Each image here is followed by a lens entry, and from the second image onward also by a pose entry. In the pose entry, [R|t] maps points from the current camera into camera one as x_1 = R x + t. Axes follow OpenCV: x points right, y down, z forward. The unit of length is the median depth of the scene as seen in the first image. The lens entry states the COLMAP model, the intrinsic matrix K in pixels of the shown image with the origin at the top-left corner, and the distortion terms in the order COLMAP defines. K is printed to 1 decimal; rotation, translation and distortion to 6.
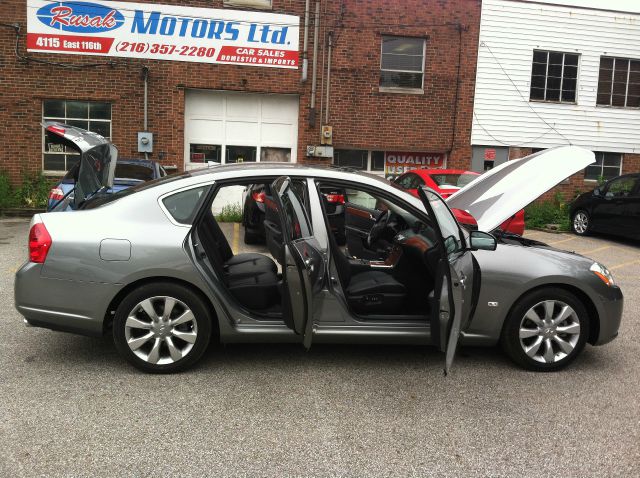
lens RADIAL K [[606.8, 0, 320.0], [0, 606.8, 239.0], [0, 0, 1]] dist [0.066165, -0.224135]
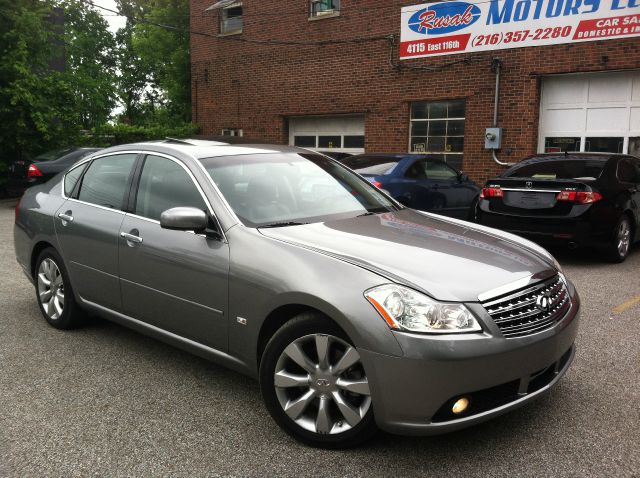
lens RADIAL K [[621.6, 0, 327.4], [0, 621.6, 231.7], [0, 0, 1]] dist [0.007811, -0.091747]
pose [[0.657235, 0.060910, -0.751221, 0.275675], [-0.080754, 0.996682, 0.010162, -0.004124], [0.749347, 0.053985, 0.659973, 0.183367]]
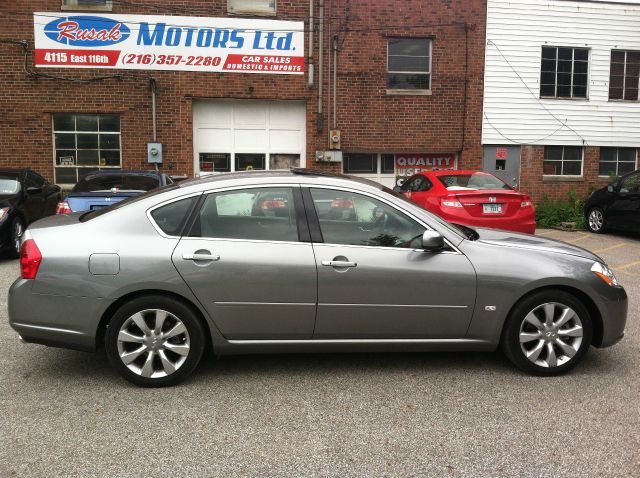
lens RADIAL K [[606.8, 0, 320.0], [0, 606.8, 239.0], [0, 0, 1]] dist [0.066165, -0.224135]
pose [[0.999047, -0.029445, -0.032206, 0.014399], [0.029221, 0.999546, -0.007406, -0.001513], [0.032410, 0.006458, 0.999454, 0.005113]]
